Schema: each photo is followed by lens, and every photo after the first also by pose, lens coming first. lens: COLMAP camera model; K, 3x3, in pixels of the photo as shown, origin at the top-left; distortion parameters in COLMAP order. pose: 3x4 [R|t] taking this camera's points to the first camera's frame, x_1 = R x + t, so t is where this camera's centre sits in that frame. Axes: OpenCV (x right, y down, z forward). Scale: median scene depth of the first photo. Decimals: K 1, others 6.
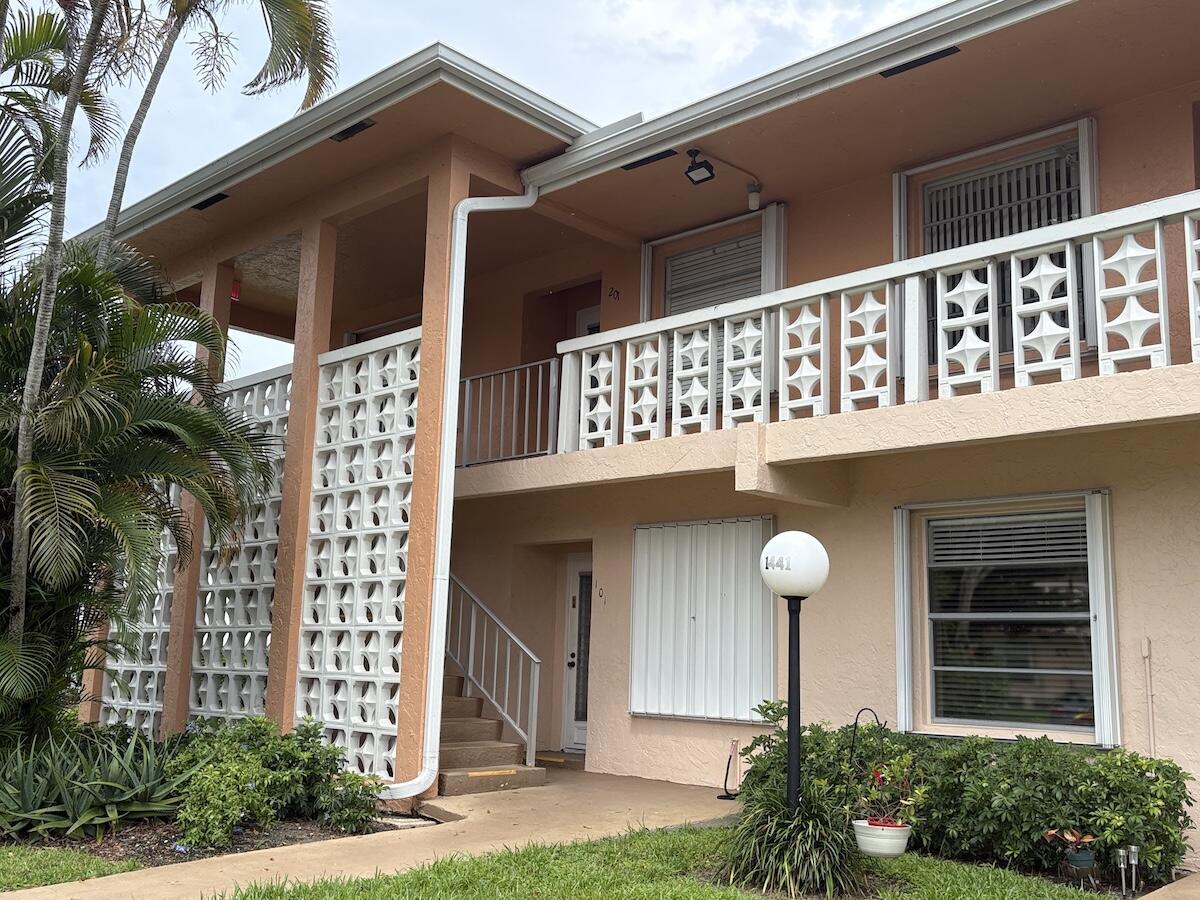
lens RADIAL K [[1140.3, 0, 602.4], [0, 1140.3, 450.2], [0, 0, 1]] dist [0.052593, 0.000000]
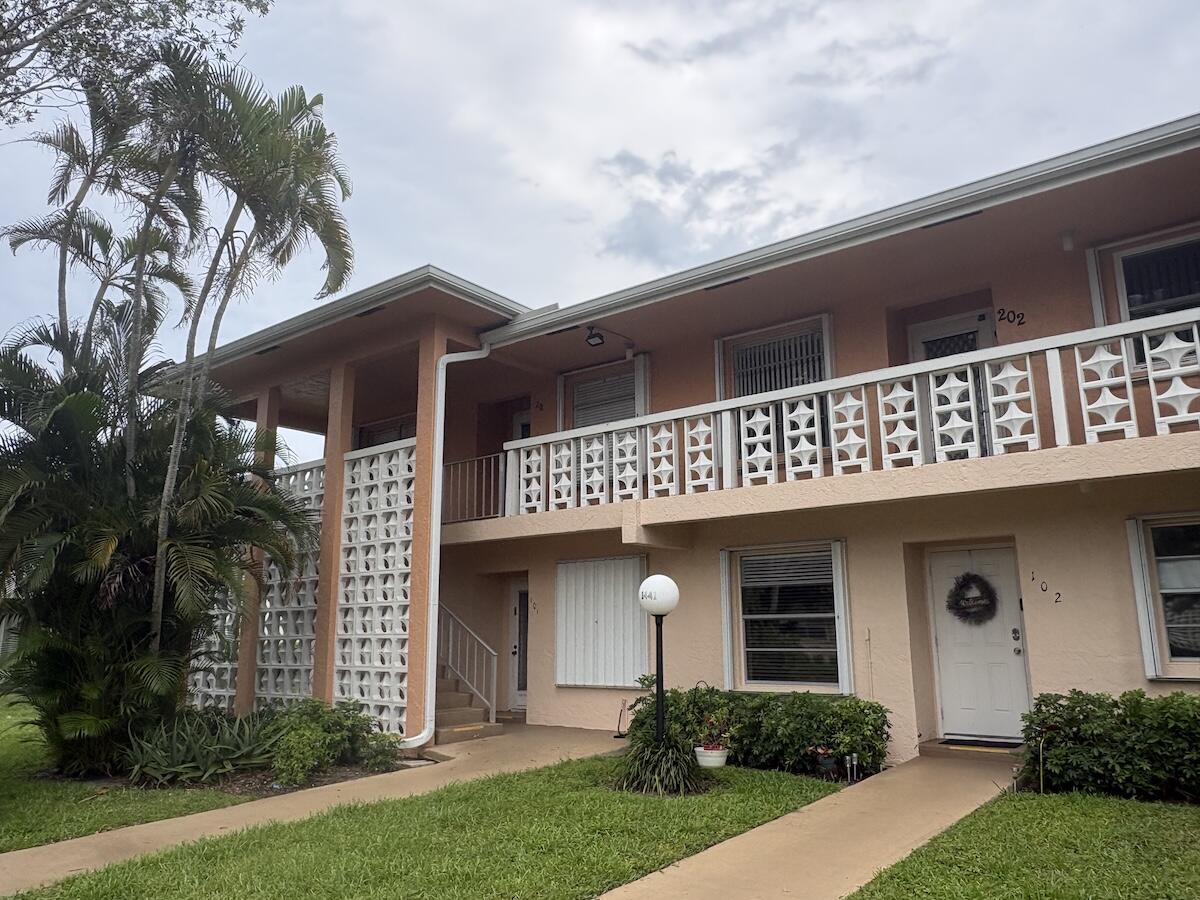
lens RADIAL K [[864.7, 0, 597.0], [0, 864.7, 449.3], [0, 0, 1]] dist [0.022755, 0.008263]
pose [[0.995542, -0.016162, 0.092920, -0.027090], [0.018577, 0.999510, -0.025186, -0.063906], [-0.092468, 0.026800, 0.995355, -0.196148]]
